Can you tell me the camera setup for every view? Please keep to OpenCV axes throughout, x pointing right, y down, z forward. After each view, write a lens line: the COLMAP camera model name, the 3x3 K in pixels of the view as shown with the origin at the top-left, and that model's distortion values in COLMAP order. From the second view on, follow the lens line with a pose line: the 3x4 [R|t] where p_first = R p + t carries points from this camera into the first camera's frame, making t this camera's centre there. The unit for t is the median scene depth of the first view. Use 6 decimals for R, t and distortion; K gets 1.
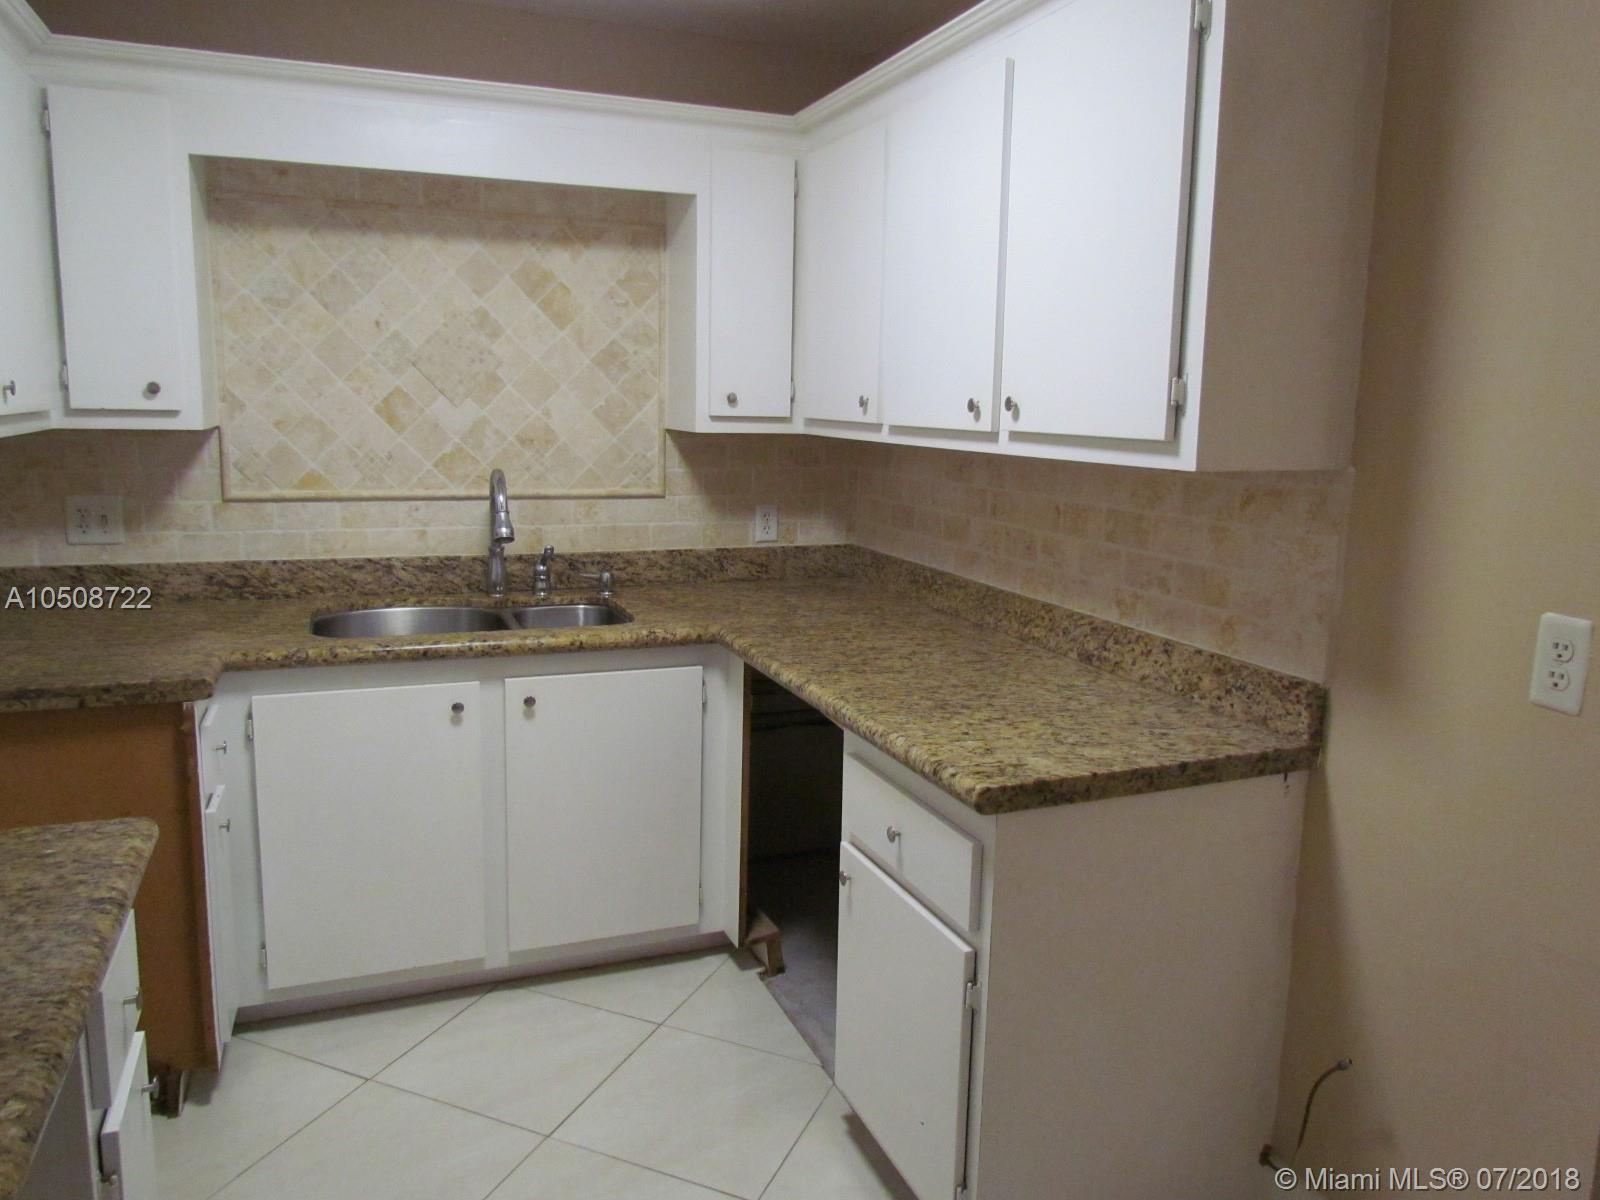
lens RADIAL K [[1135.4, 0, 799.5], [0, 1135.4, 594.0], [0, 0, 1]] dist [-0.033874, 0.004143]
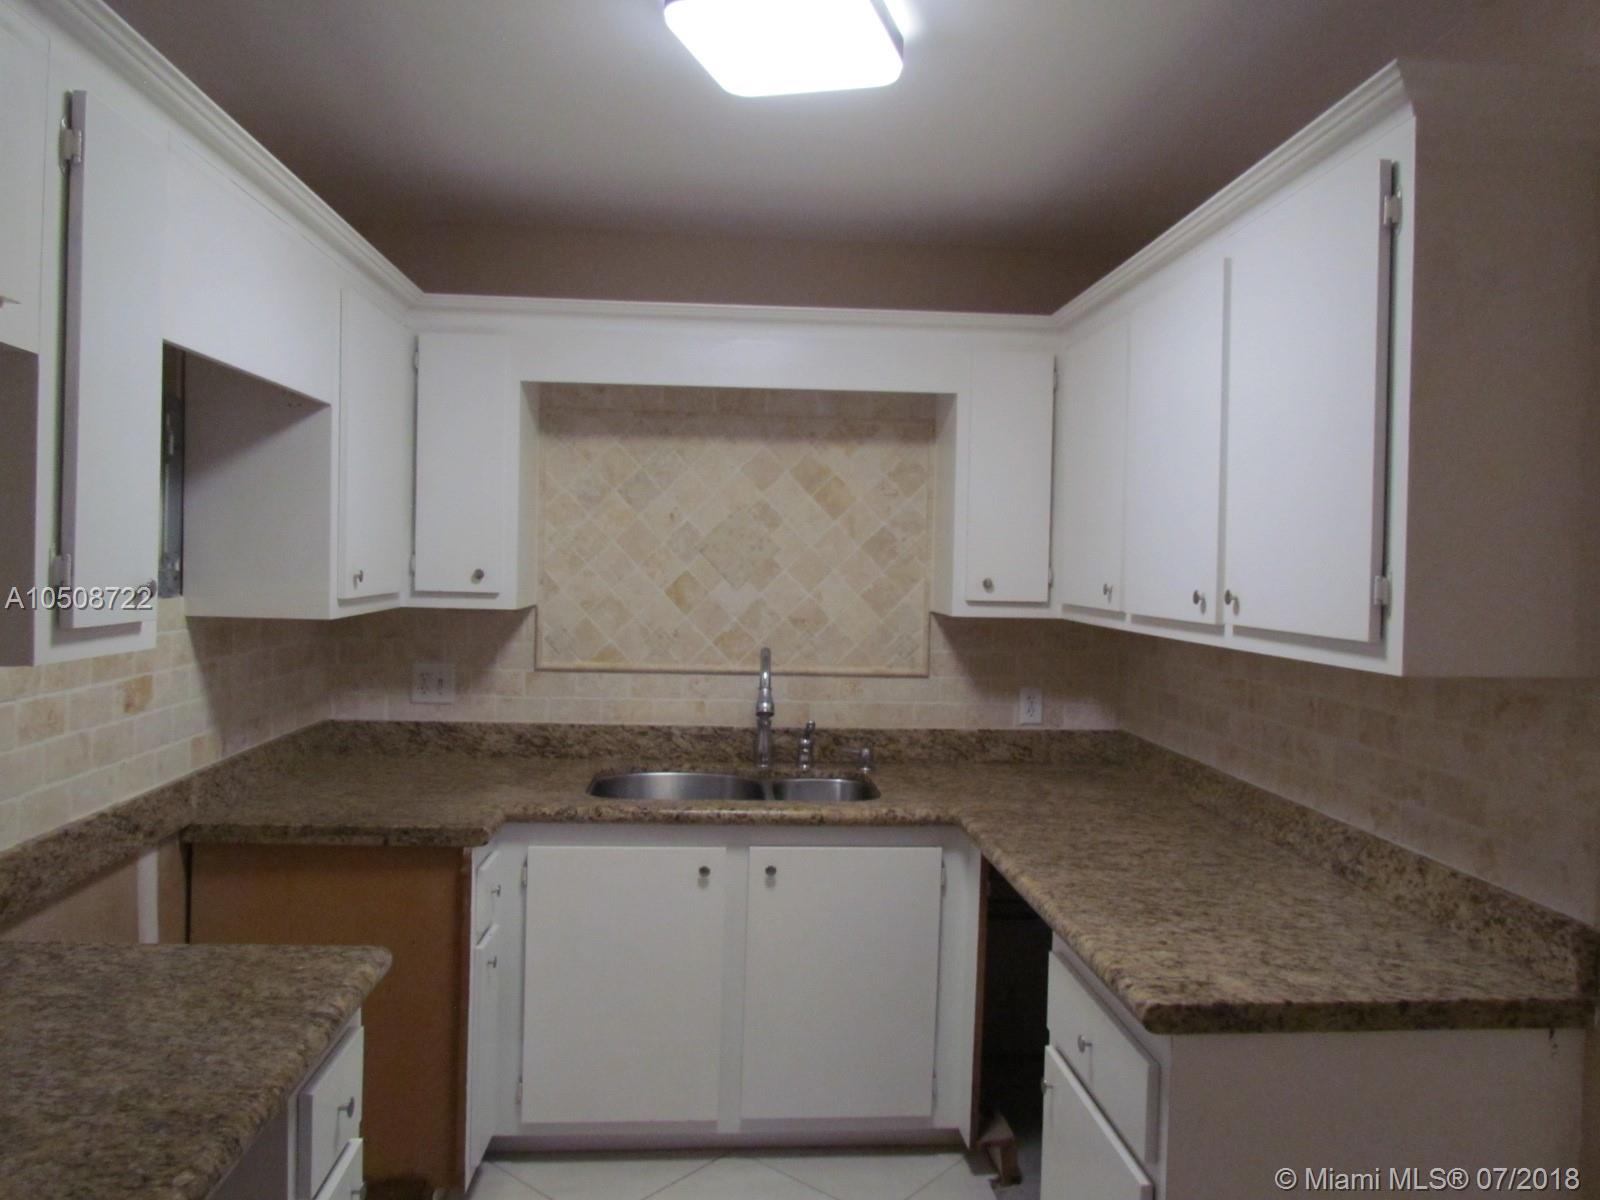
lens RADIAL K [[1140.9, 0, 795.2], [0, 1140.9, 590.7], [0, 0, 1]] dist [-0.035792, 0.041241]
pose [[0.951273, 0.005635, -0.308299, 0.101733], [-0.051626, 0.988631, -0.141223, -0.012976], [0.303998, 0.150258, 0.940748, -0.023339]]
